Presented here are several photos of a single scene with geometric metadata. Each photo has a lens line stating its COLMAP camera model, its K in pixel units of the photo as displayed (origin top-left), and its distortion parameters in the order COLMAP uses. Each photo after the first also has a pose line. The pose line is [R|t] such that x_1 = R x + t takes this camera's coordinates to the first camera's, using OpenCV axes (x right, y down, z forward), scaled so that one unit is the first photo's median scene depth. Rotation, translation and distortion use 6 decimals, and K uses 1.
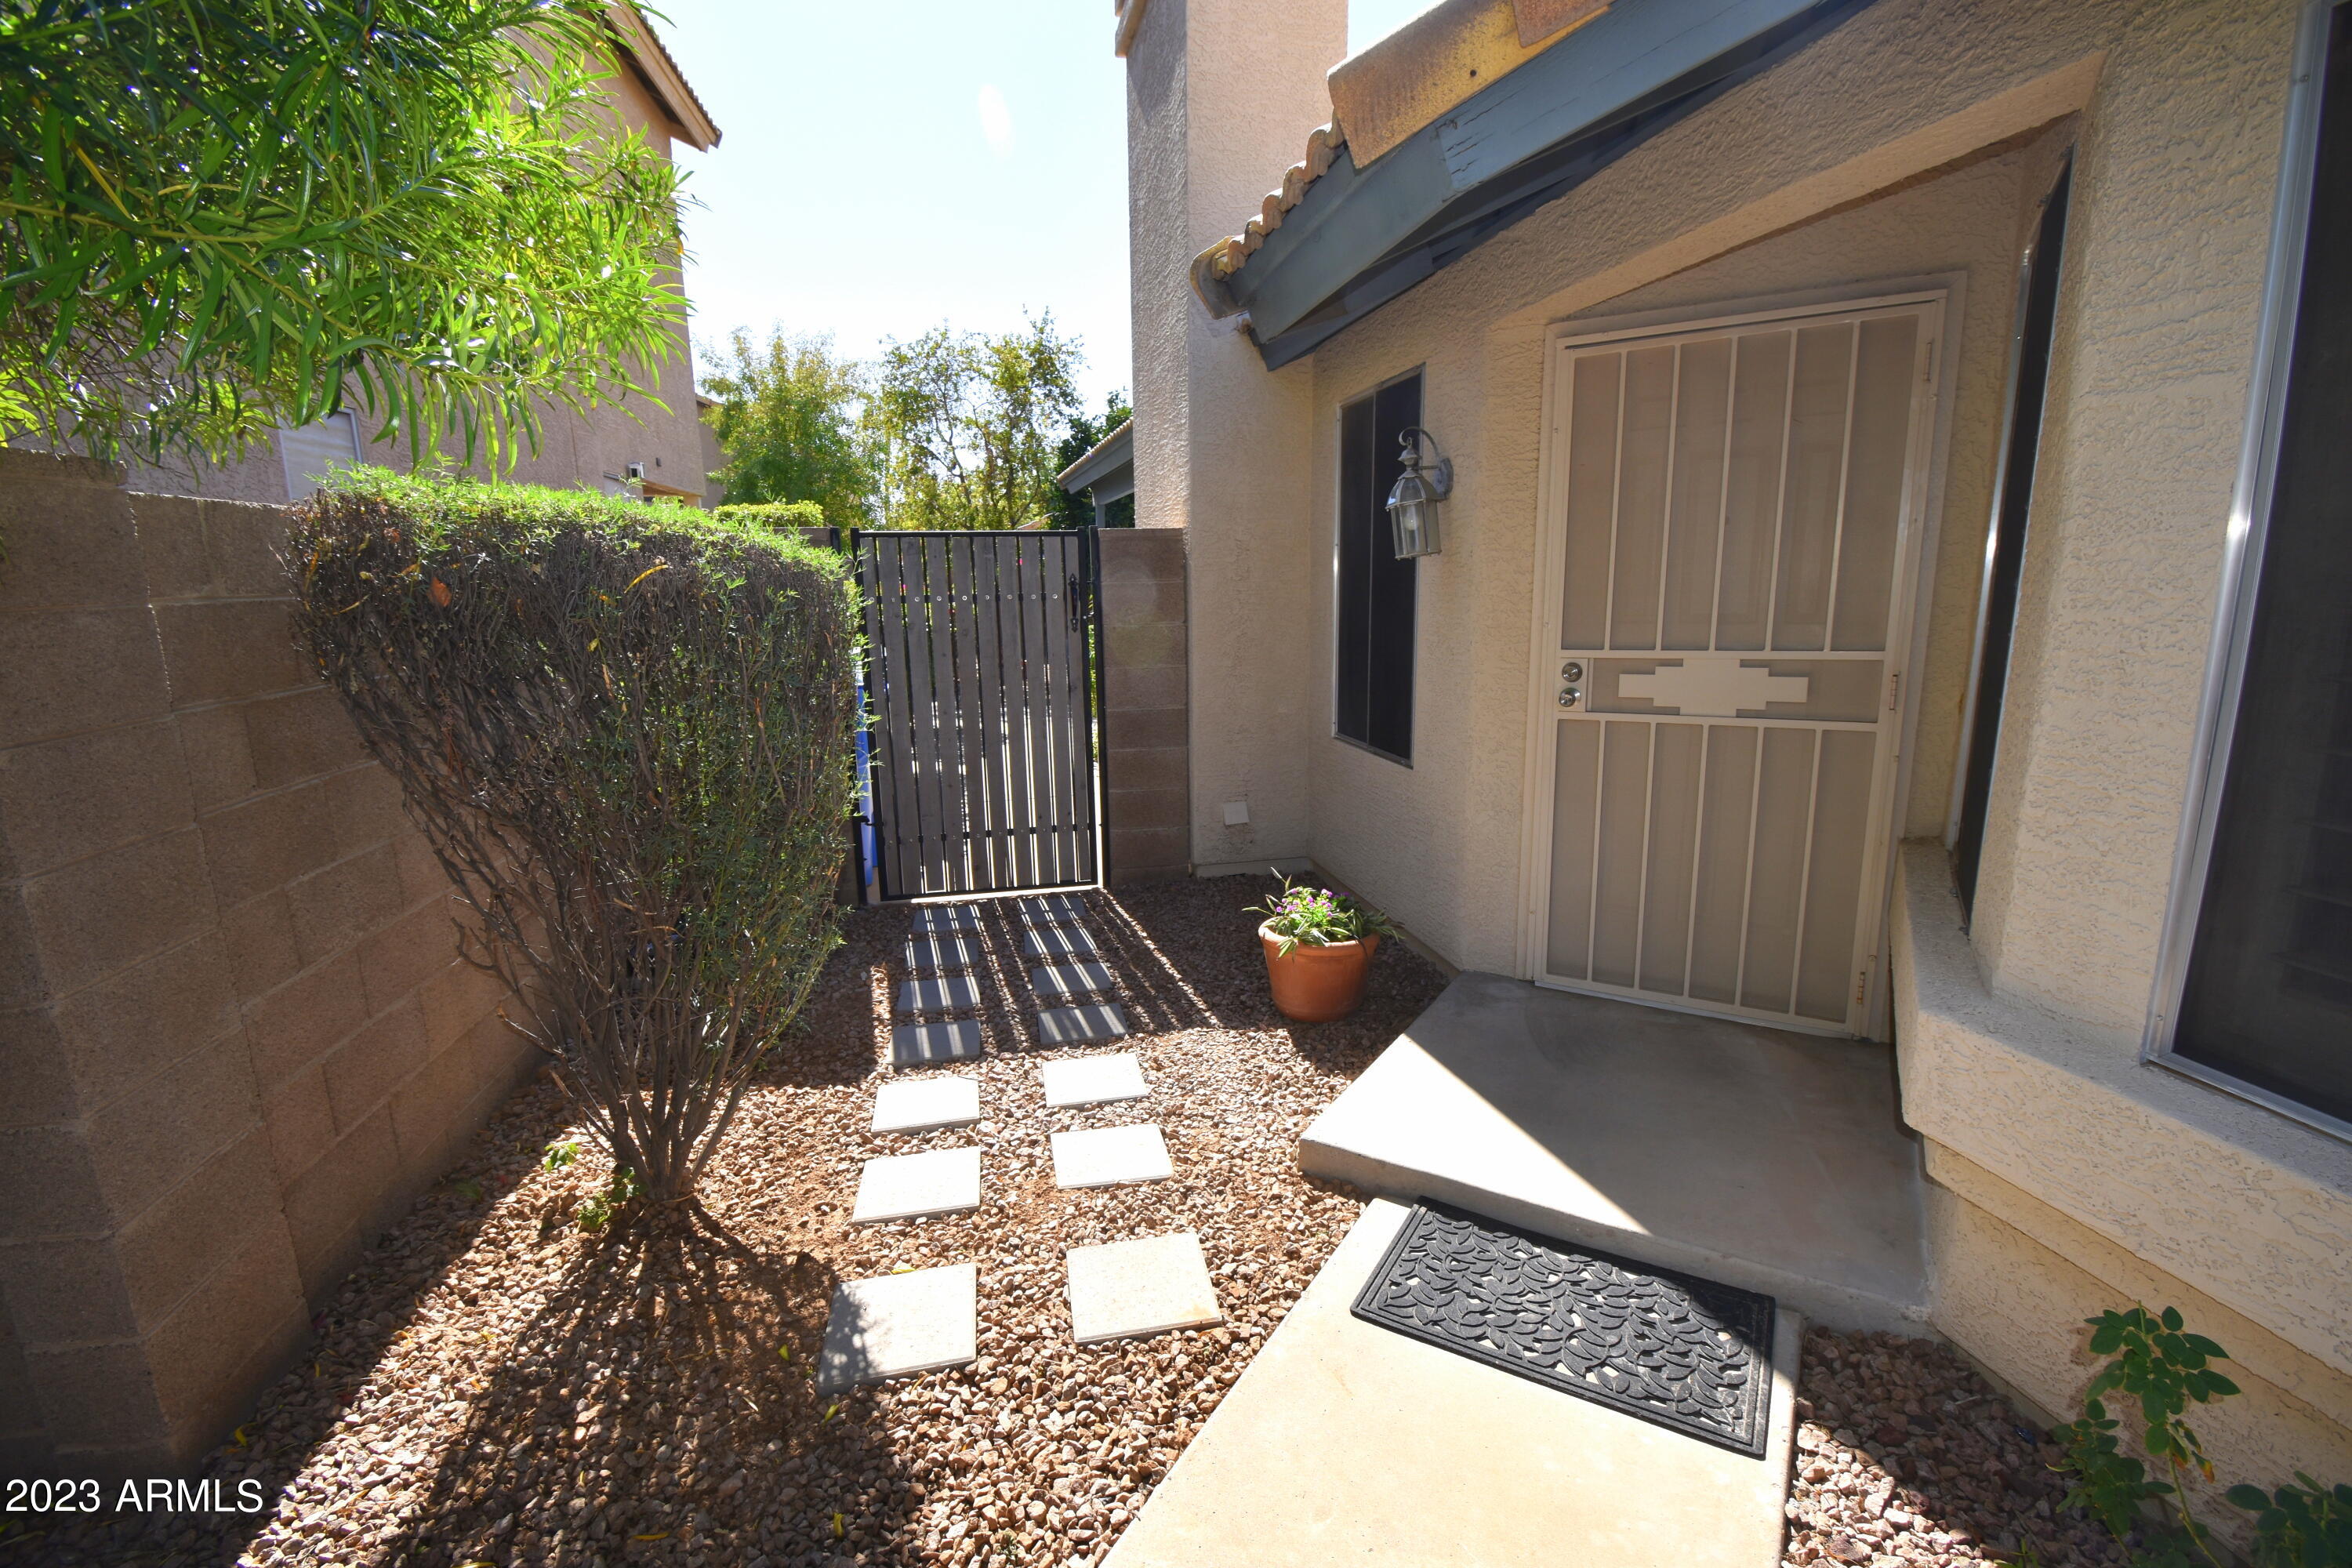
lens RADIAL K [[1038.7, 0, 1182.2], [0, 1038.7, 791.2], [0, 0, 1]] dist [0.016422, -0.022363]
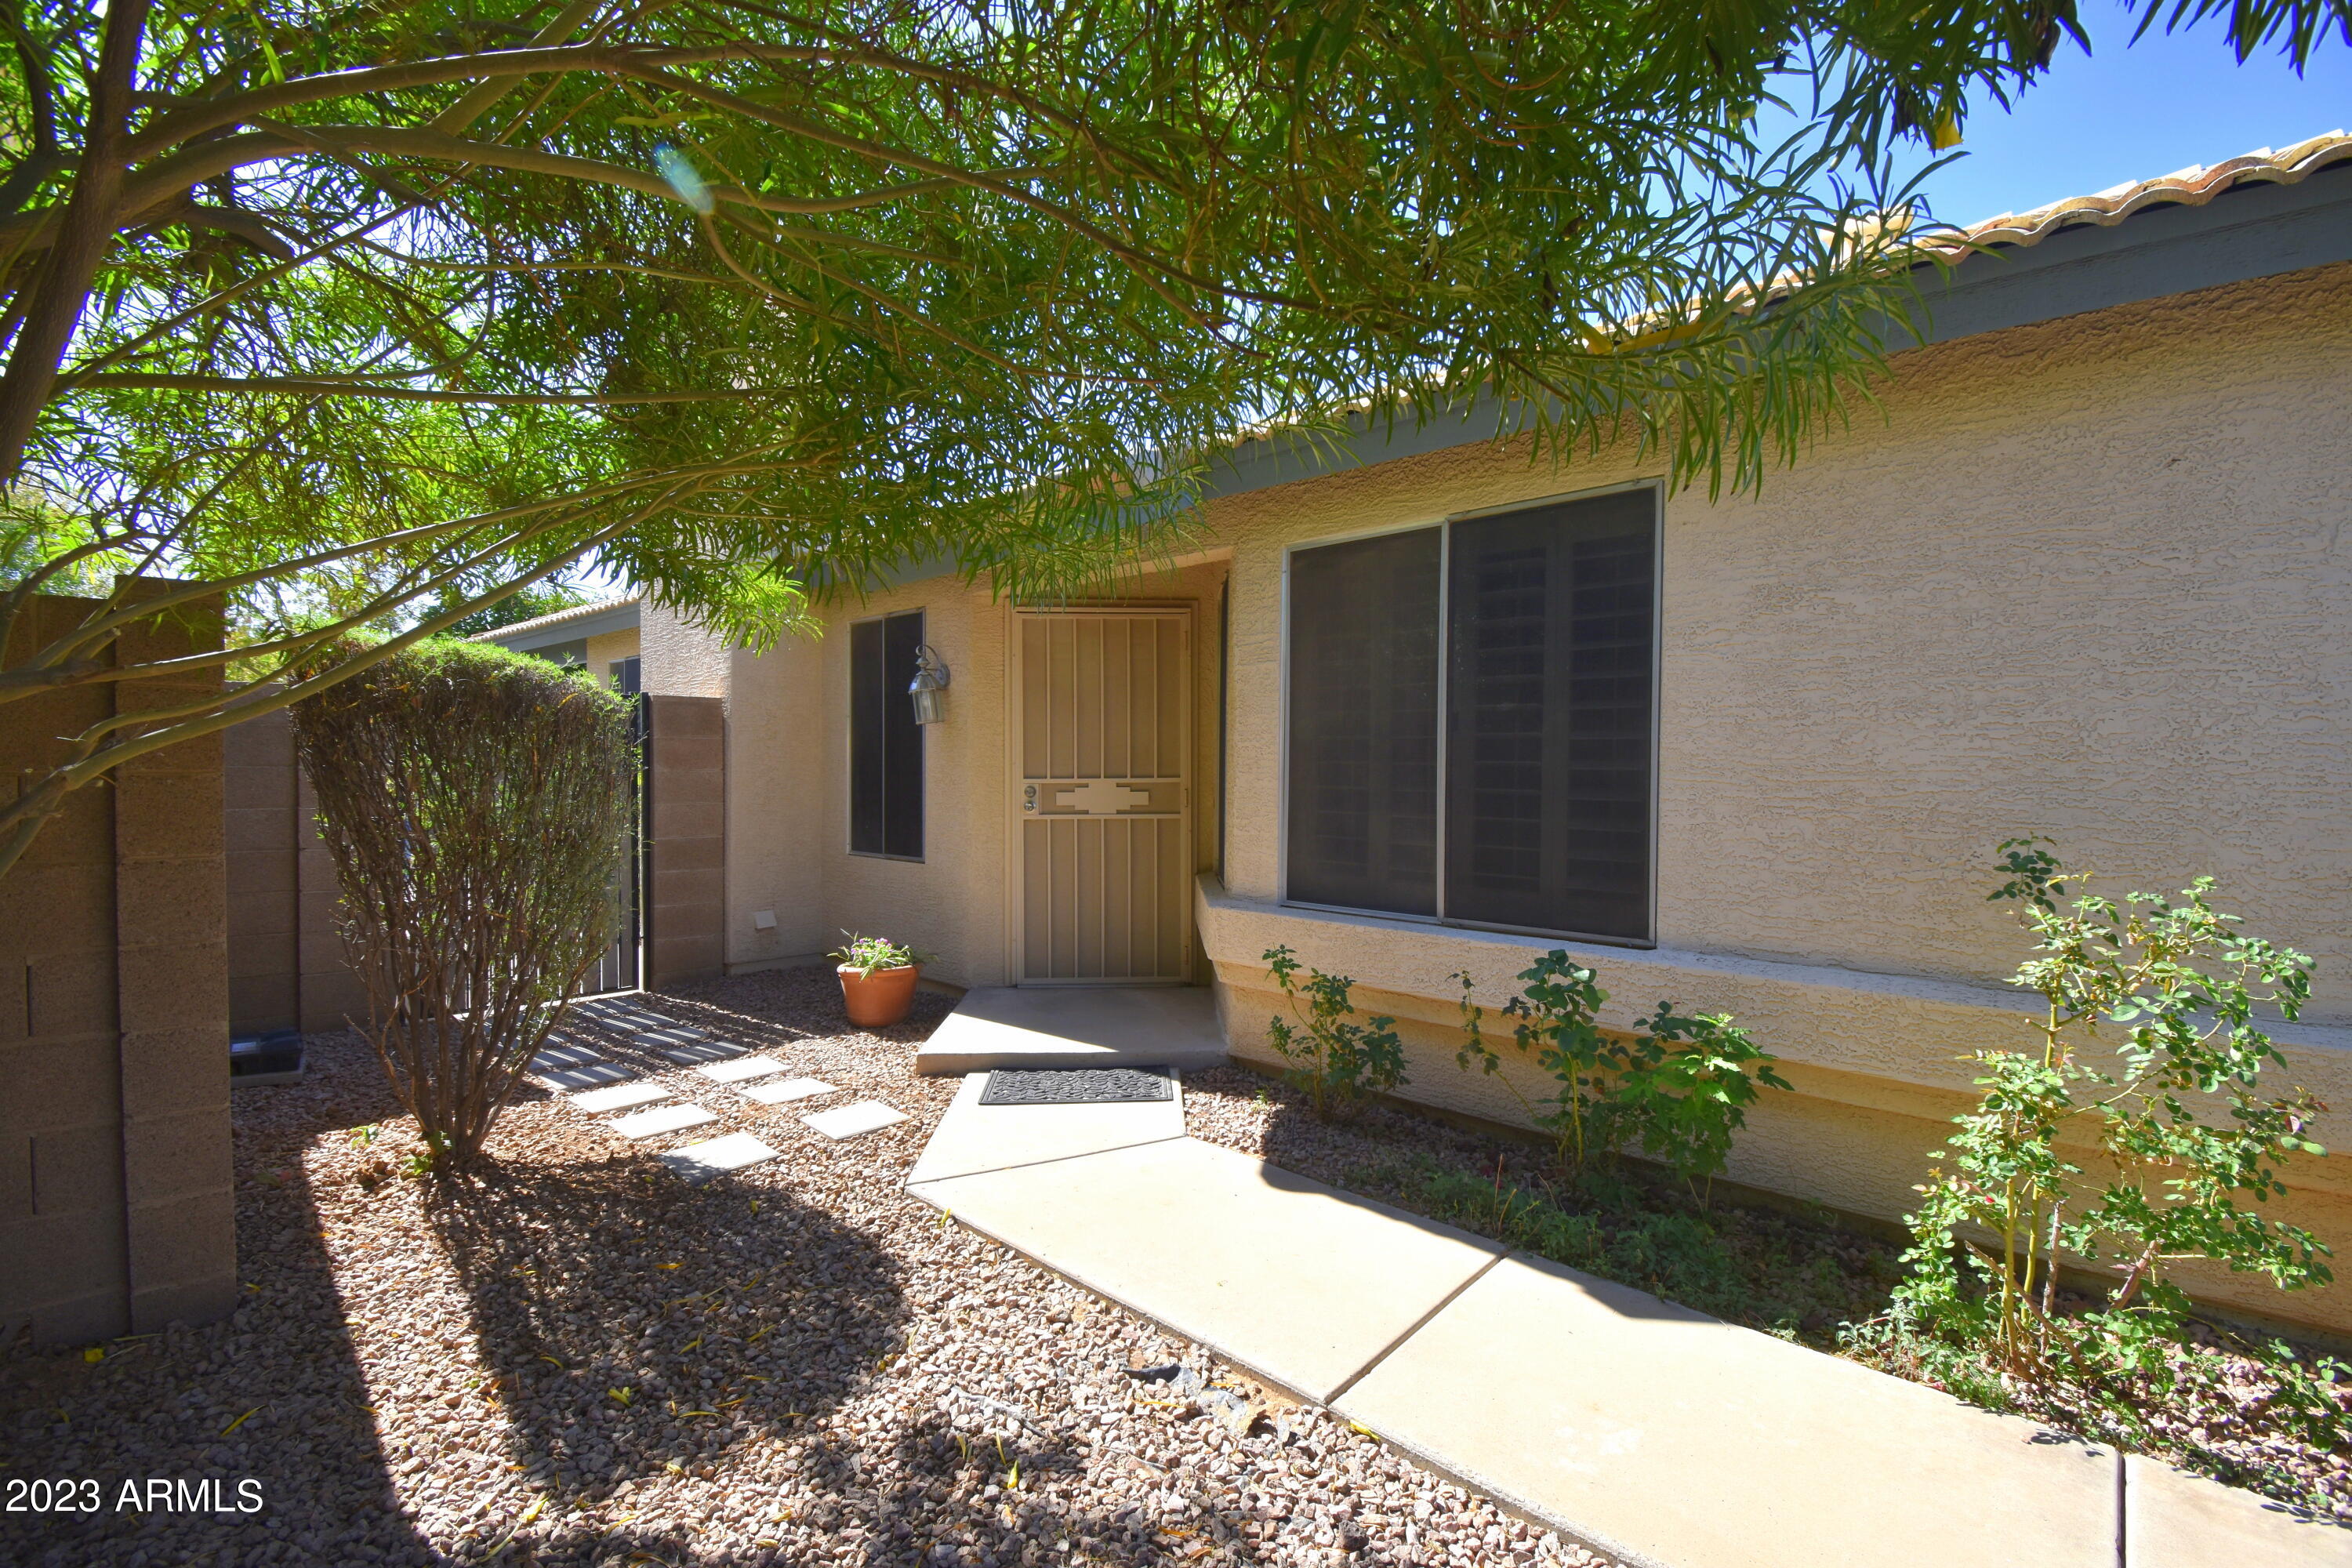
lens RADIAL K [[1038.7, 0, 1182.2], [0, 1038.7, 791.2], [0, 0, 1]] dist [0.016422, -0.022363]
pose [[0.824828, 0.013801, 0.565216, -0.396653], [0.091360, 0.983311, -0.157333, 0.181478], [-0.557954, 0.181411, 0.809801, -0.540462]]
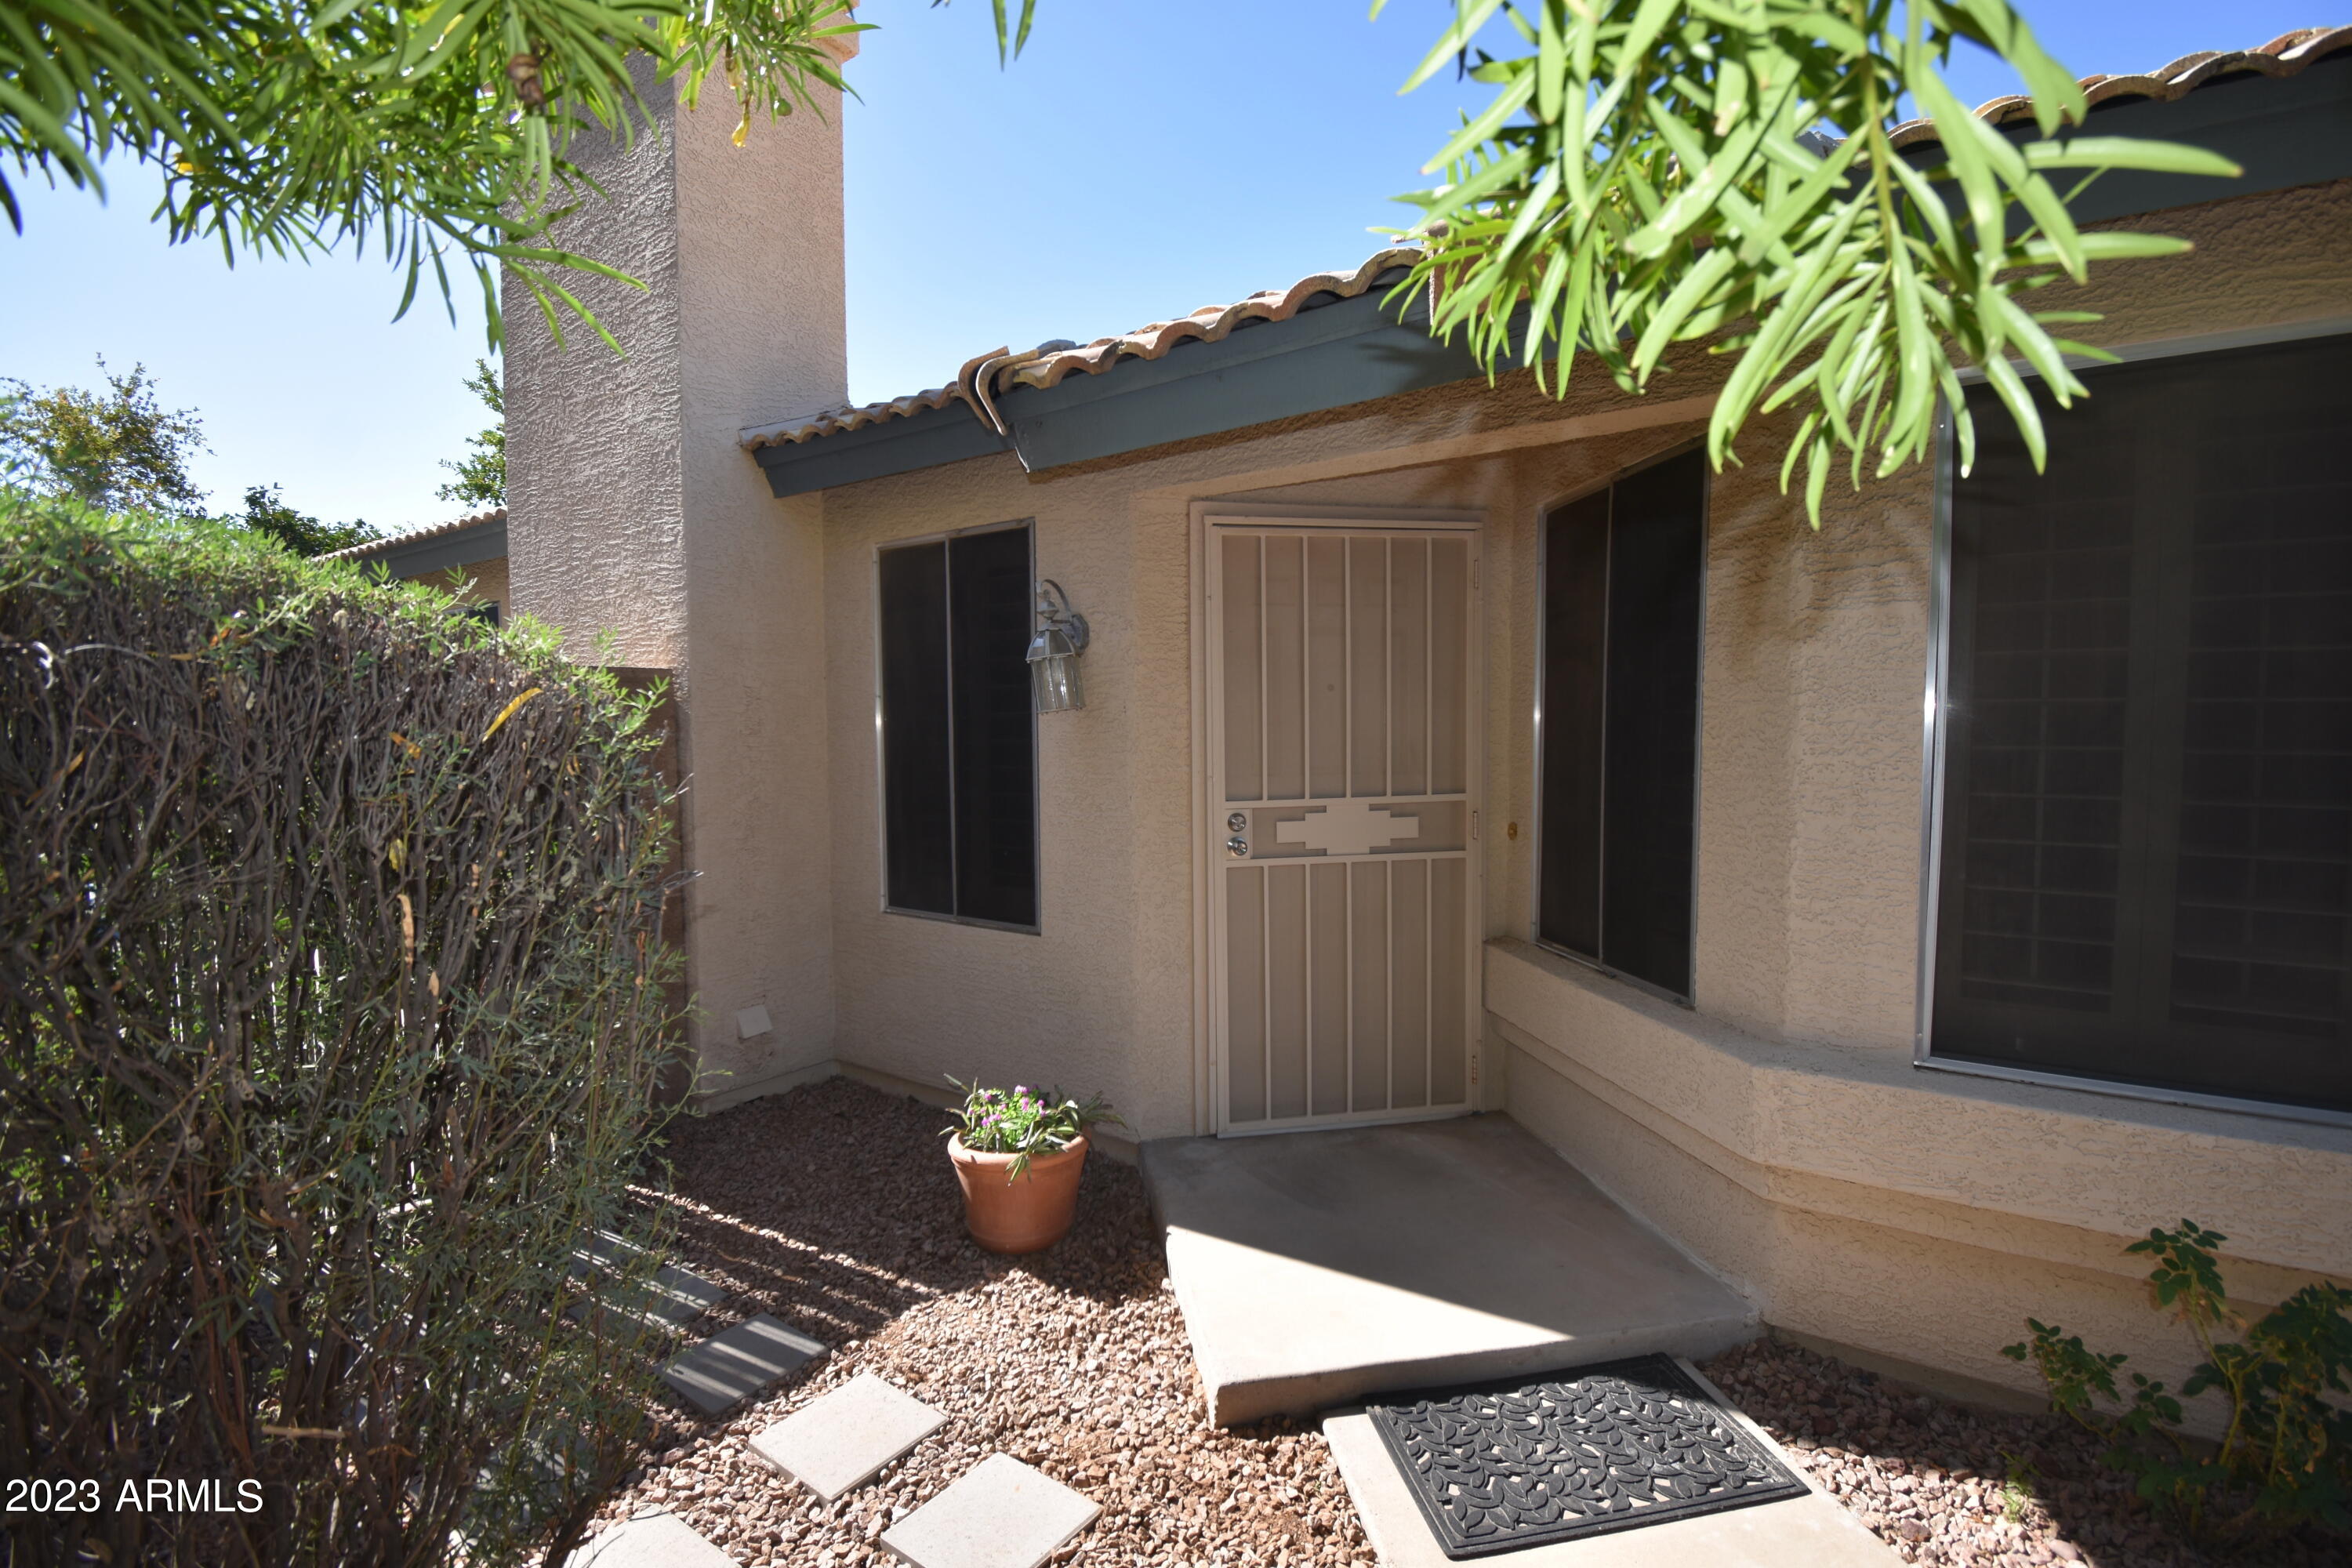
lens RADIAL K [[1038.7, 0, 1182.2], [0, 1038.7, 791.2], [0, 0, 1]] dist [0.016422, -0.022363]
pose [[0.741734, -0.026623, 0.670165, -0.375439], [0.127691, 0.986541, -0.102136, -0.046617], [-0.658426, 0.161332, 0.735151, 0.268626]]
